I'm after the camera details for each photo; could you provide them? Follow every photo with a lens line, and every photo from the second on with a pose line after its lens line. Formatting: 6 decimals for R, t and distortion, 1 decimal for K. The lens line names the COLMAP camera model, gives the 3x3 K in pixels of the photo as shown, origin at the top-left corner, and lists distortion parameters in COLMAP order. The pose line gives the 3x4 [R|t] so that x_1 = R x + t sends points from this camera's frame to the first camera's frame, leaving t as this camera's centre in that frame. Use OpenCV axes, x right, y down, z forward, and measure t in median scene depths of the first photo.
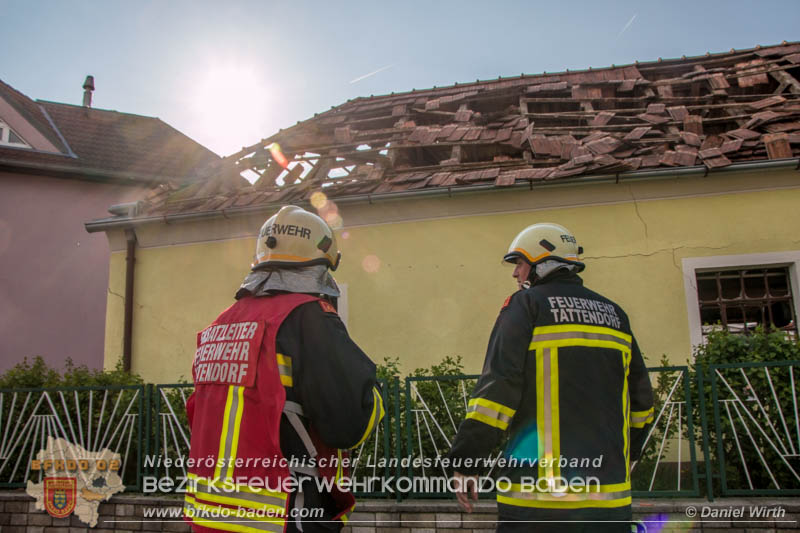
lens RADIAL K [[620.4, 0, 400.0], [0, 620.4, 266.5], [0, 0, 1]] dist [-0.050589, 0.001713]
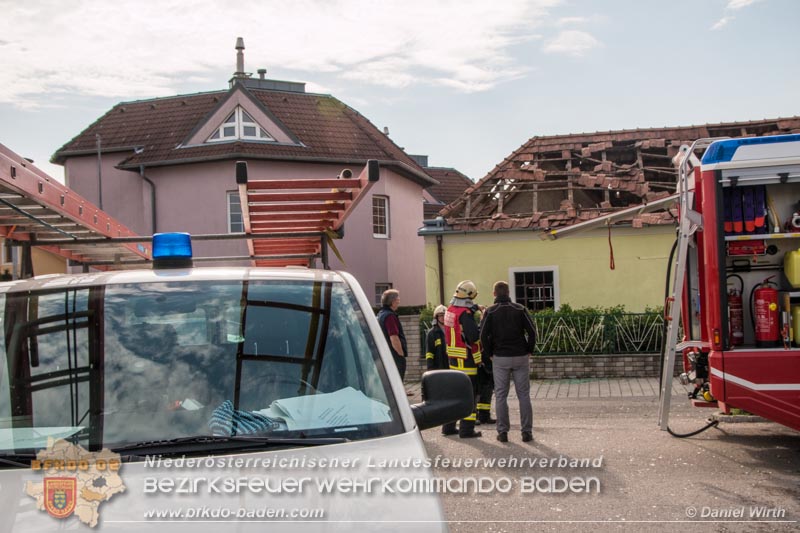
lens RADIAL K [[834.2, 0, 400.0], [0, 834.2, 266.5], [0, 0, 1]] dist [0.007121, 0.007504]
pose [[0.999997, -0.001348, -0.002034, -0.458193], [0.001666, 0.986275, 0.165101, -0.326649], [0.001783, -0.165104, 0.986275, -1.347634]]
